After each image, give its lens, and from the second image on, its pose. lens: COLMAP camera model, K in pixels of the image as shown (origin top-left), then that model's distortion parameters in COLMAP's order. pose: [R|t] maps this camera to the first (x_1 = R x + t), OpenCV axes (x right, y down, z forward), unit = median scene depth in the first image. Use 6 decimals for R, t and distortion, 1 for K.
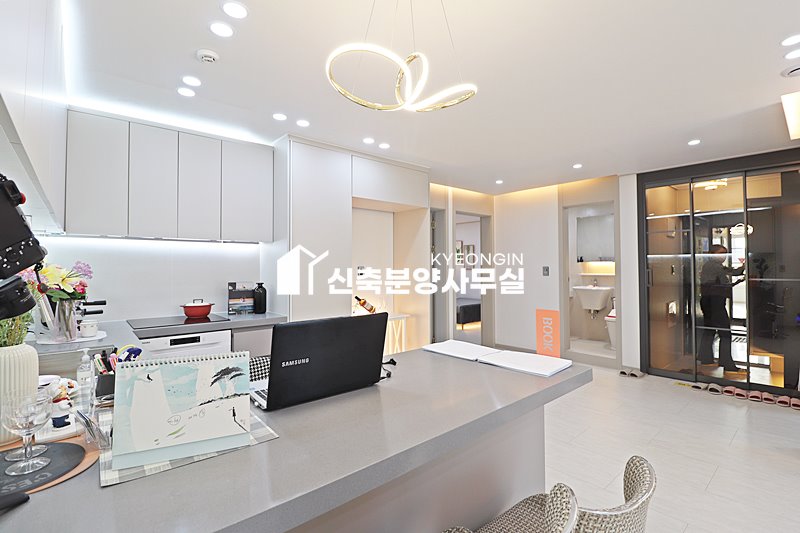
lens RADIAL K [[369.1, 0, 400.4], [0, 369.1, 259.6], [0, 0, 1]] dist [0.002195, -0.015029]
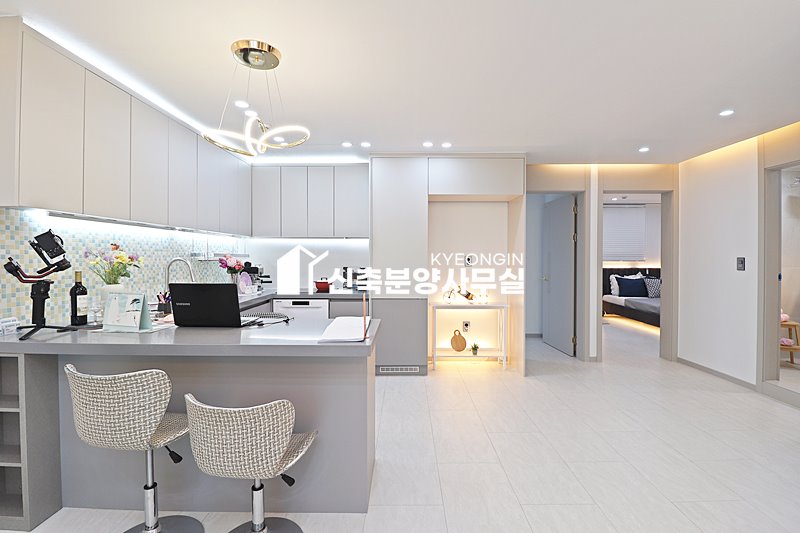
lens RADIAL K [[369.1, 0, 400.4], [0, 369.1, 259.6], [0, 0, 1]] dist [0.002195, -0.015029]
pose [[0.746691, 0.011355, -0.665074, 0.386672], [0.008512, 0.999609, 0.026623, -0.000765], [0.665117, -0.025541, 0.746302, 0.061456]]
